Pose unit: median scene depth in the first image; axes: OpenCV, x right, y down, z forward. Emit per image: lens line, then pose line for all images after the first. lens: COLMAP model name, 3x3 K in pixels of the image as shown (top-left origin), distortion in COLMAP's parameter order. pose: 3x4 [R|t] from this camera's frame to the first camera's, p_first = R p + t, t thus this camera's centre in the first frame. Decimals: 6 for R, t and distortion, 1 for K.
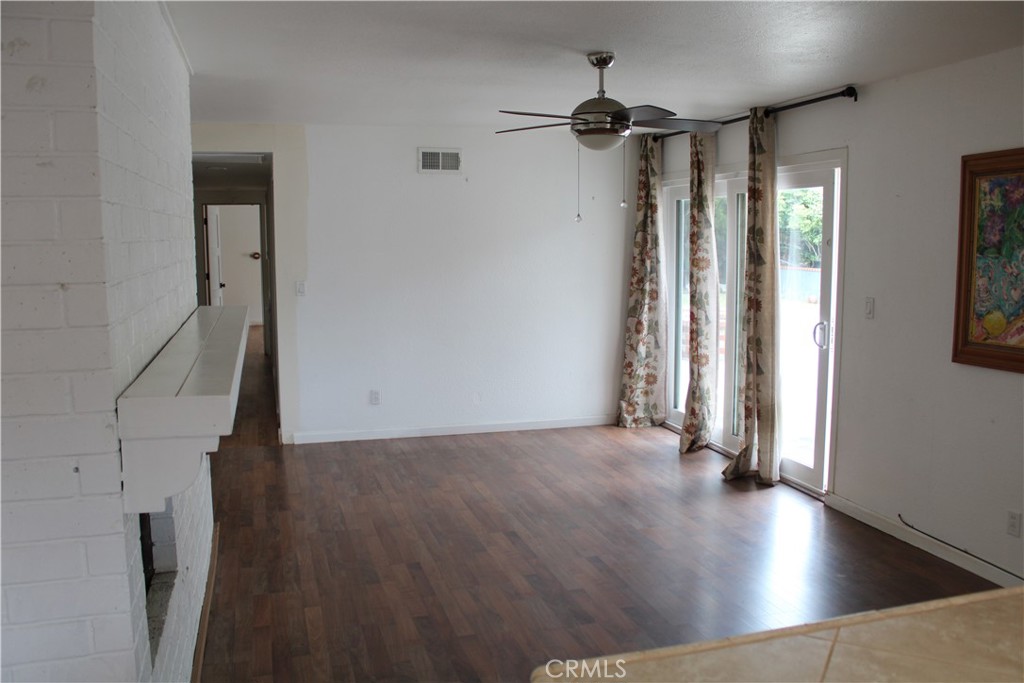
lens RADIAL K [[845.2, 0, 512.0], [0, 845.2, 341.5], [0, 0, 1]] dist [-0.163651, 0.133902]
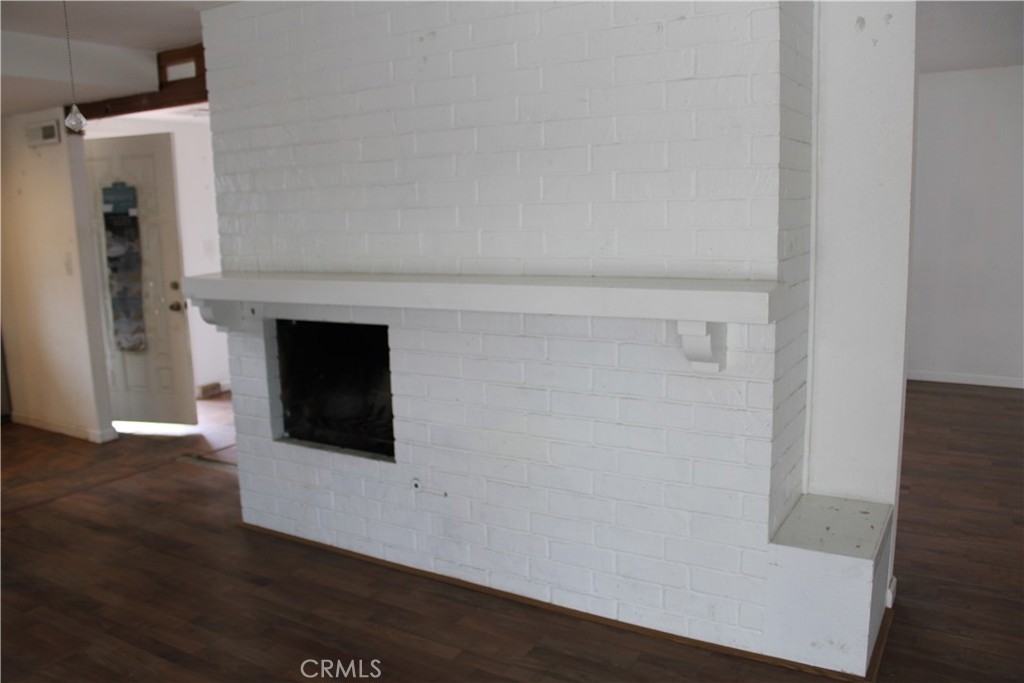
lens RADIAL K [[845.2, 0, 512.0], [0, 845.2, 341.5], [0, 0, 1]] dist [-0.163651, 0.133902]
pose [[-0.741871, 0.136225, -0.656559, 0.105415], [-0.047438, 0.966030, 0.254037, -0.090932], [0.668862, 0.219609, -0.710208, 0.927453]]
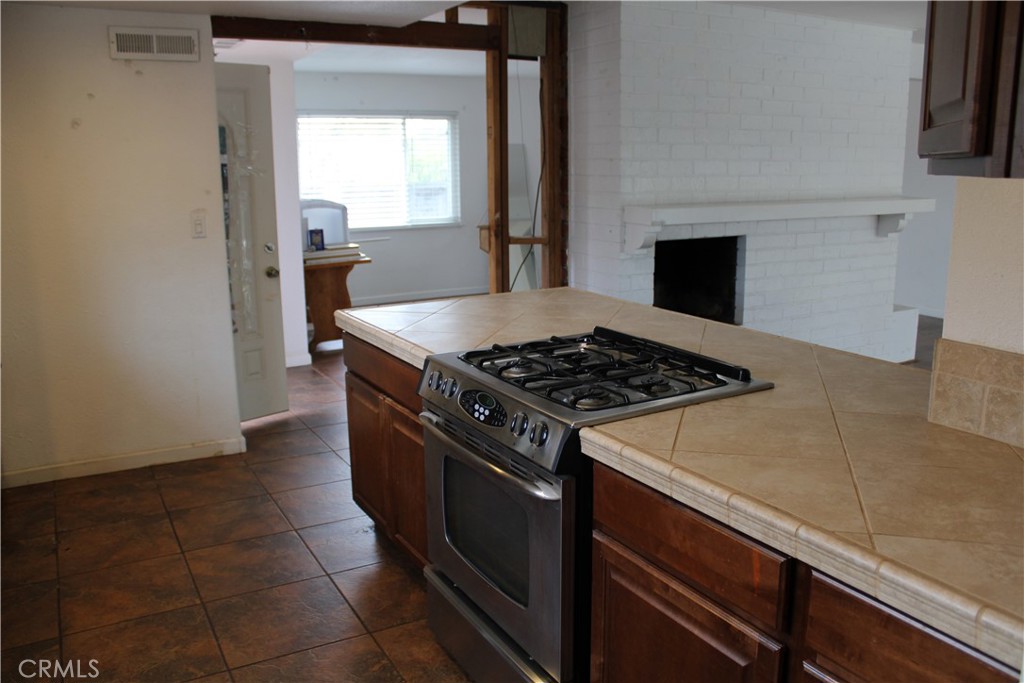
lens RADIAL K [[845.2, 0, 512.0], [0, 845.2, 341.5], [0, 0, 1]] dist [-0.163651, 0.133902]
pose [[0.223623, 0.217297, -0.950145, 0.599148], [-0.111080, 0.974162, 0.196646, 0.011700], [0.968325, 0.061568, 0.241982, 0.012446]]
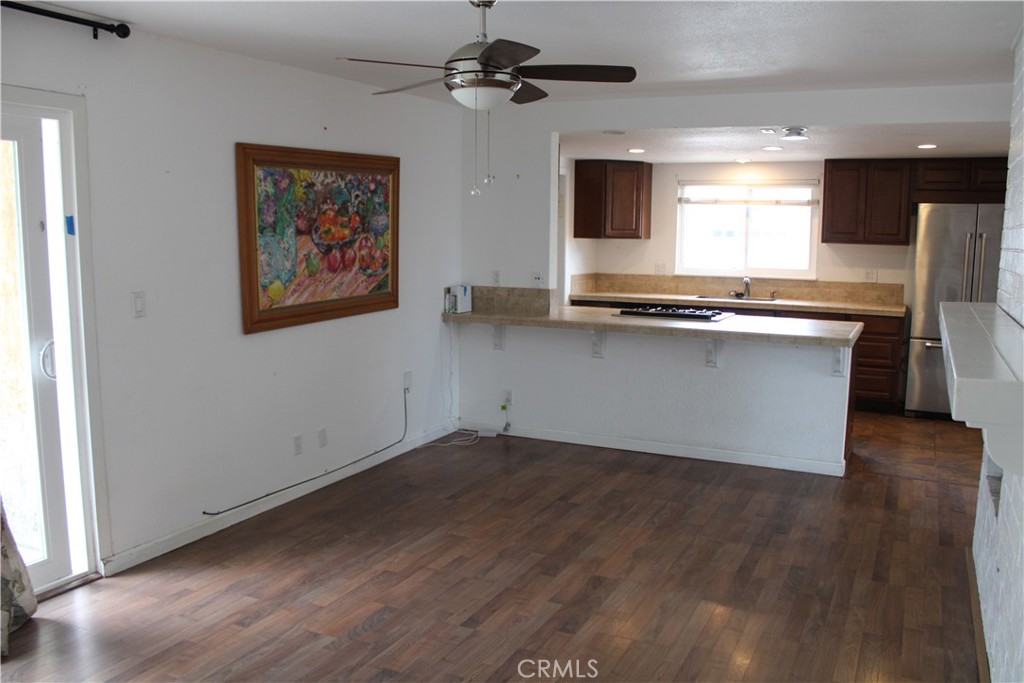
lens RADIAL K [[845.2, 0, 512.0], [0, 845.2, 341.5], [0, 0, 1]] dist [-0.163651, 0.133902]
pose [[-0.729190, -0.092855, 0.677983, -0.314087], [0.080626, 0.972193, 0.219865, -0.122224], [-0.679545, 0.214986, -0.701426, 1.046659]]
